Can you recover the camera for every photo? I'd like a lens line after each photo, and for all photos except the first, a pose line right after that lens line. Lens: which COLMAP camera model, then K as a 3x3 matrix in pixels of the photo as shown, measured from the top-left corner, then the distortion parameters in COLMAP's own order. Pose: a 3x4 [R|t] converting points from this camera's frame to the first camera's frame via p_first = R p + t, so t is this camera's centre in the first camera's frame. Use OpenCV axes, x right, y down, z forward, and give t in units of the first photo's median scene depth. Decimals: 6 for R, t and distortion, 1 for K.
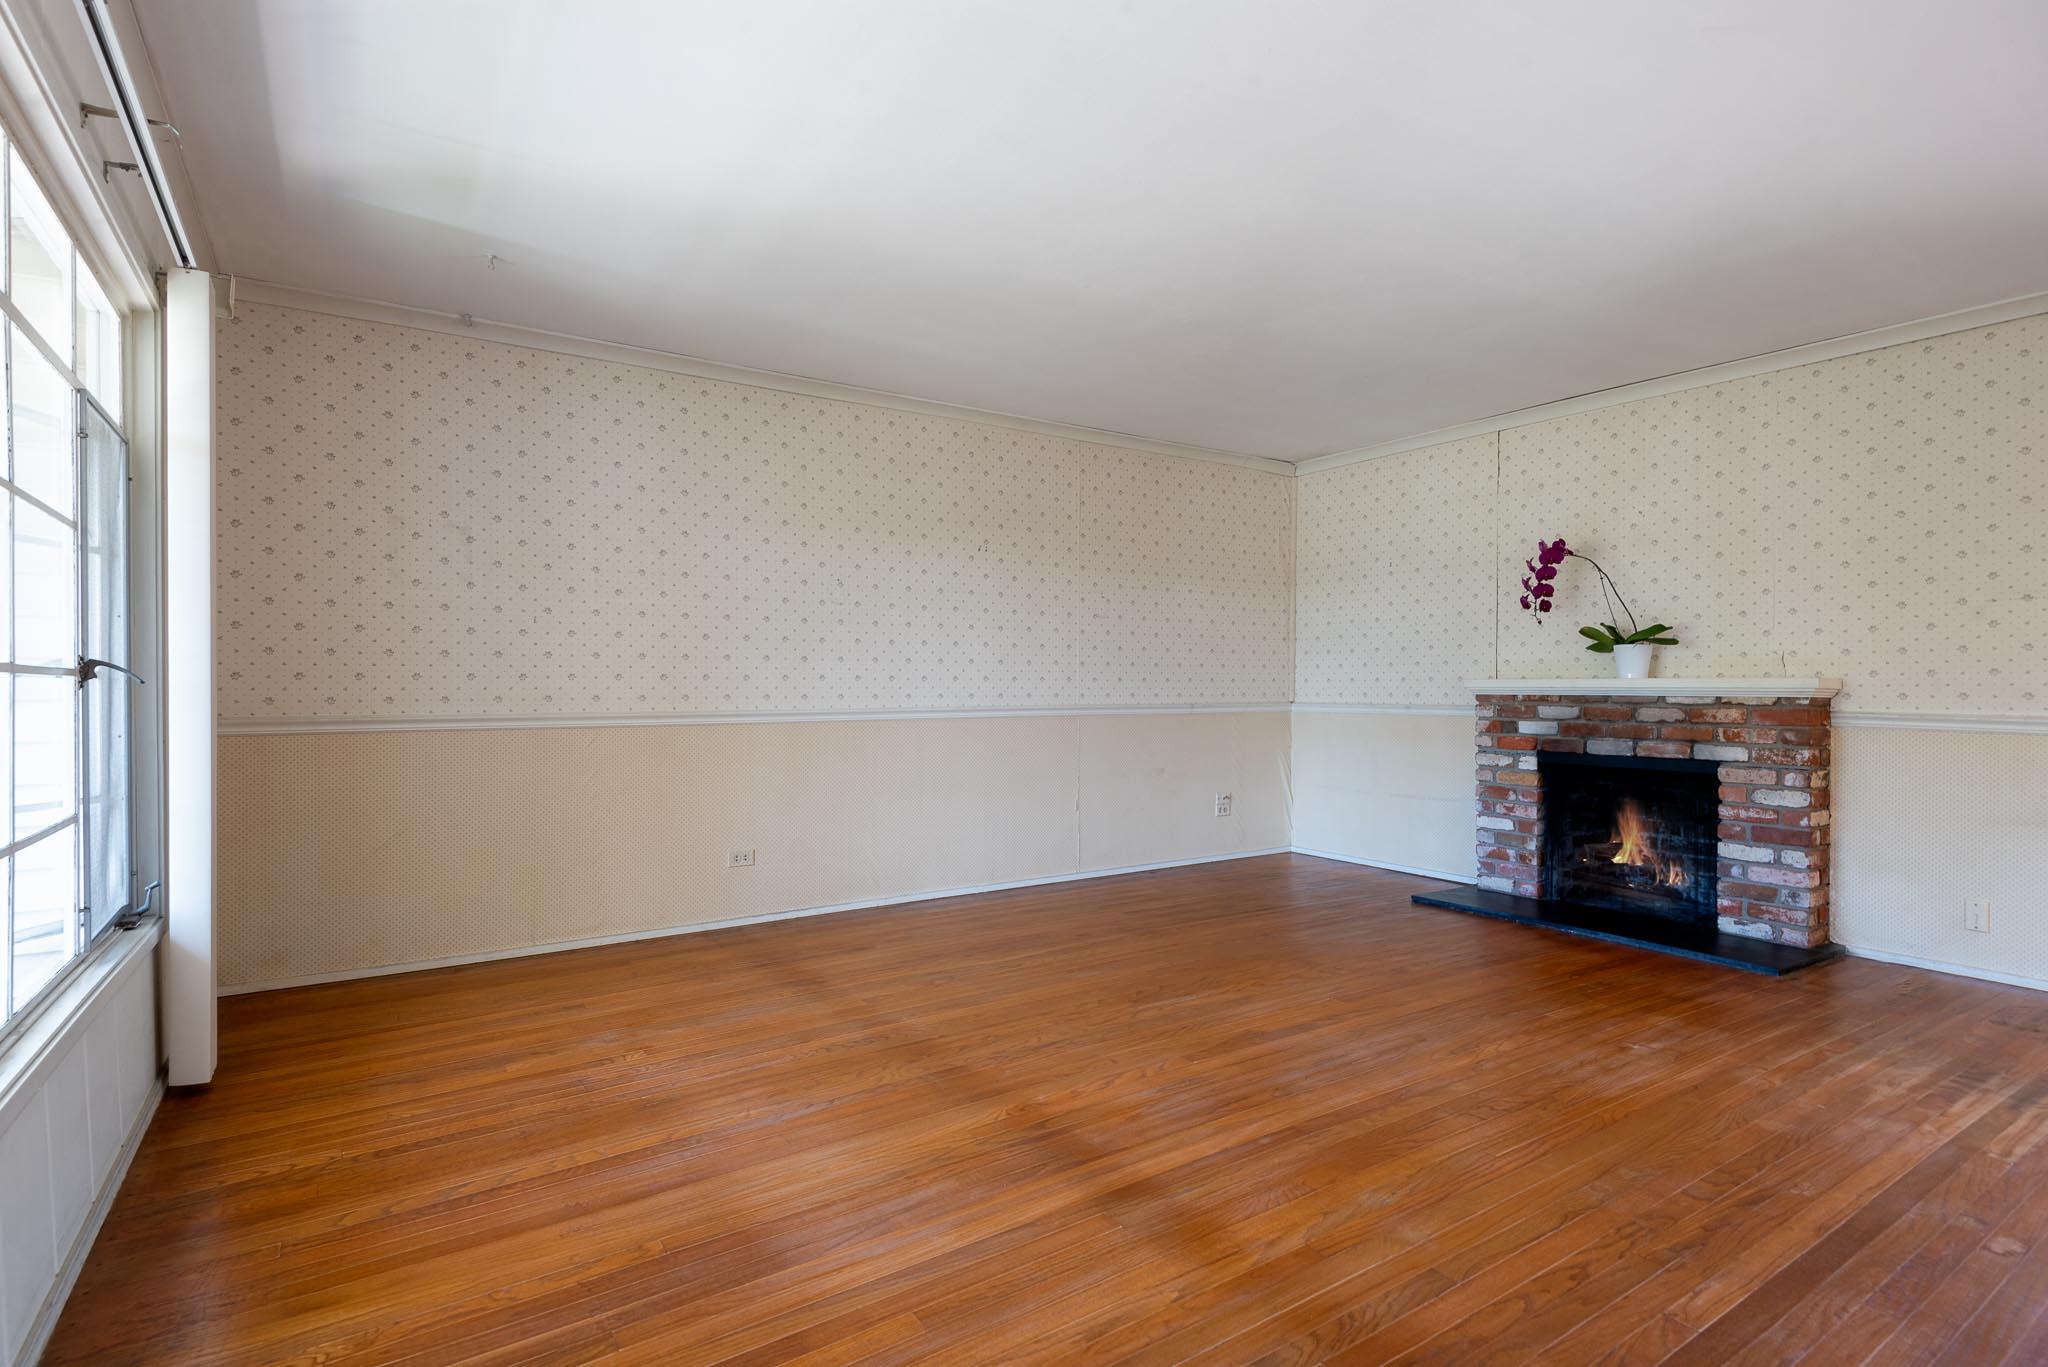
lens RADIAL K [[1014.1, 0, 1025.7], [0, 1014.1, 691.0], [0, 0, 1]] dist [0.002039, 0.000239]
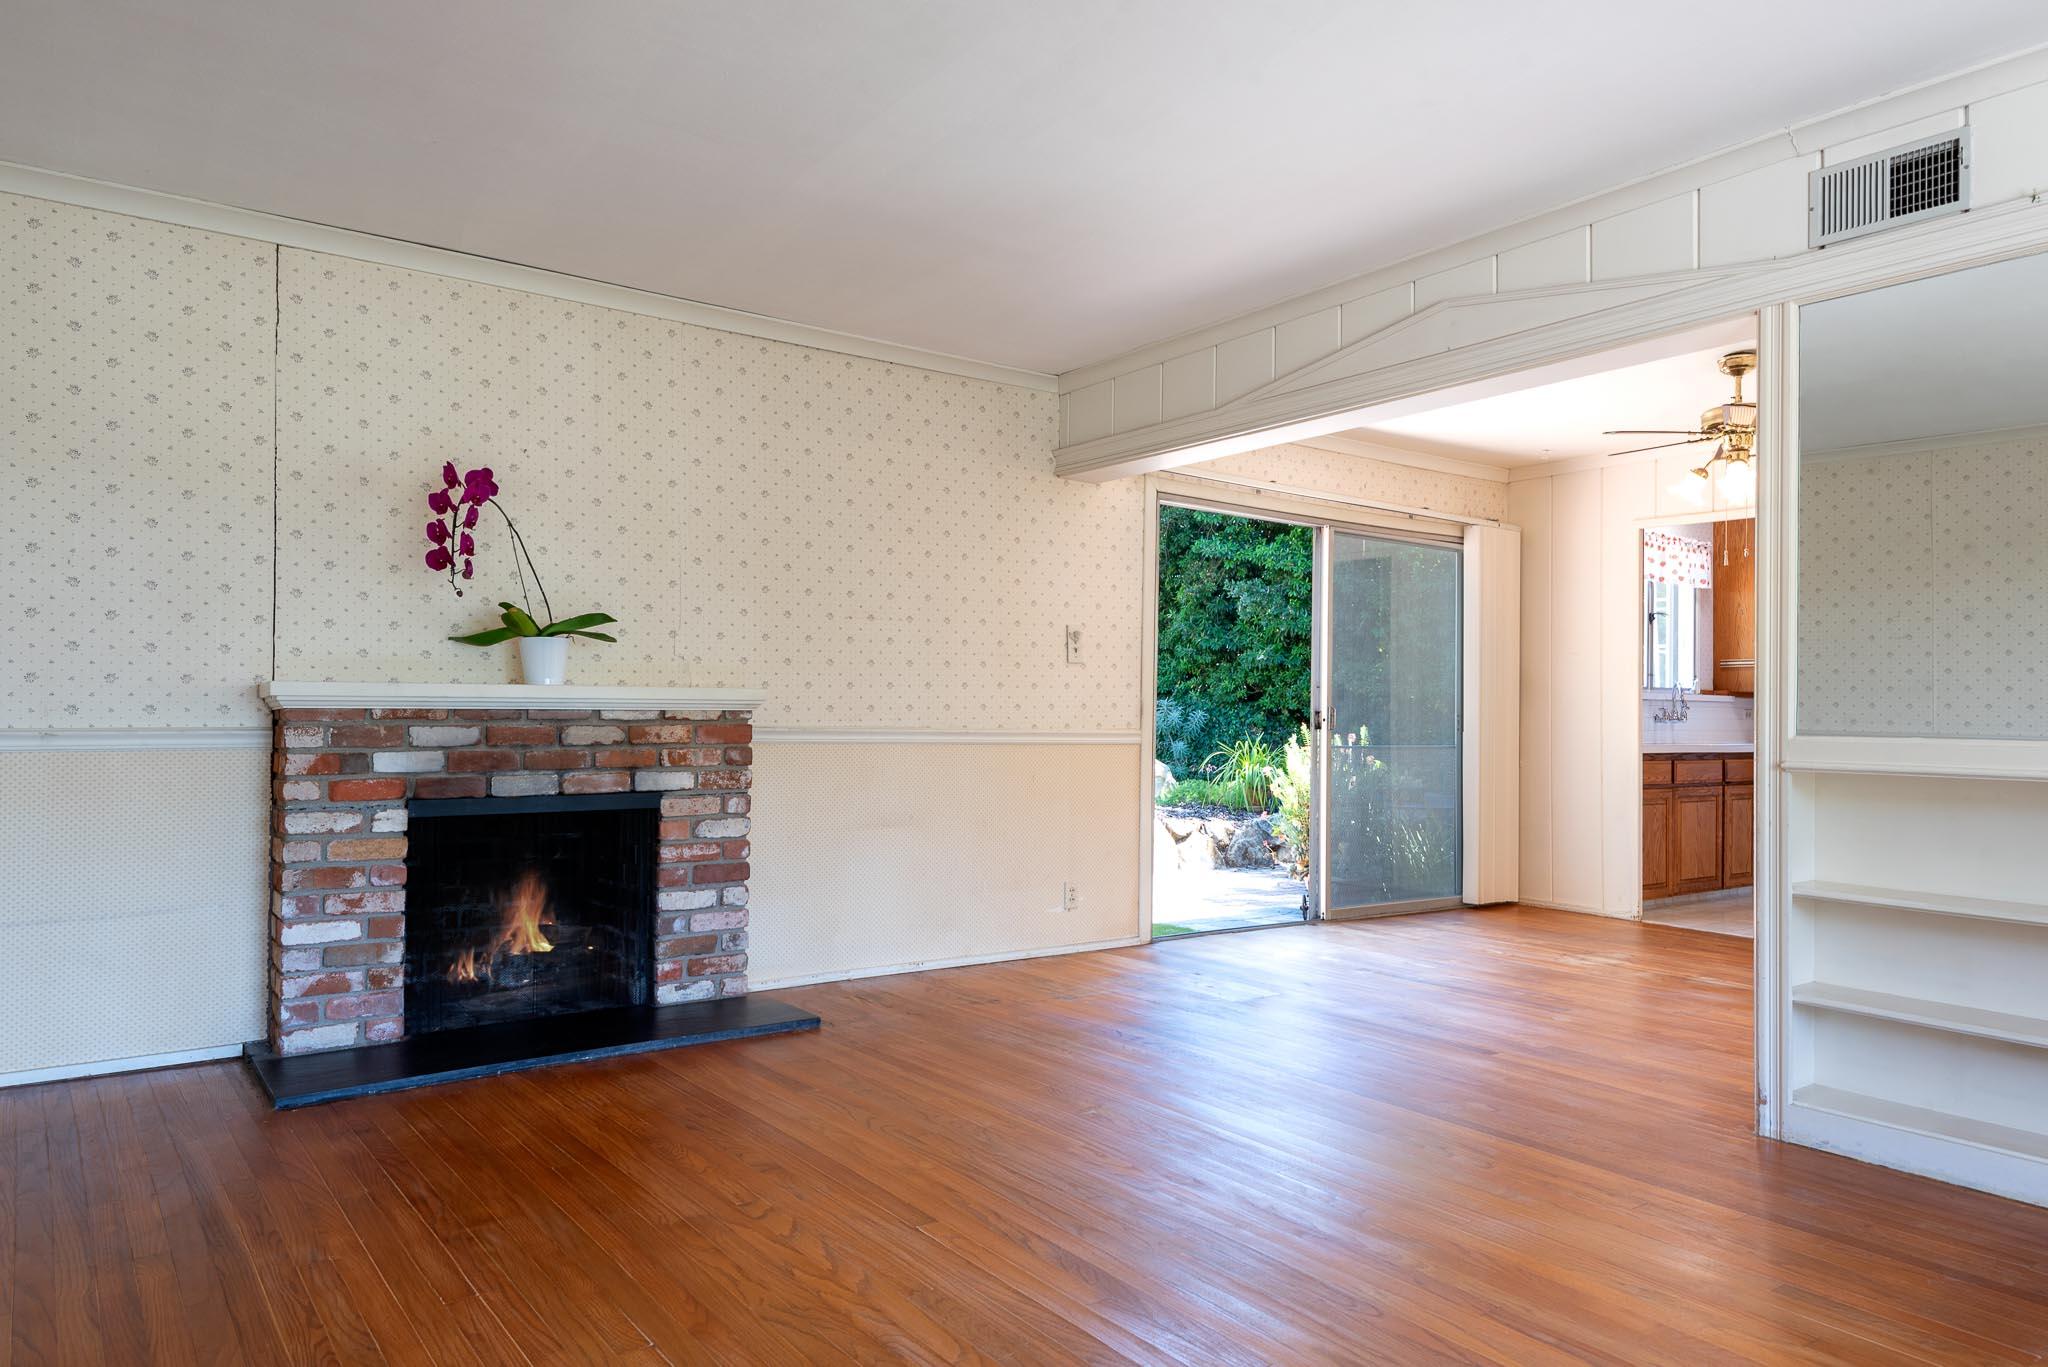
lens RADIAL K [[1327.9, 0, 1019.2], [0, 1327.9, 693.2], [0, 0, 1]] dist [0.022629, -0.002240]
pose [[-0.053969, 0.006080, 0.998524, -0.357455], [-0.004318, 0.999971, -0.006322, -0.002371], [-0.998533, -0.004653, -0.053941, 0.737672]]
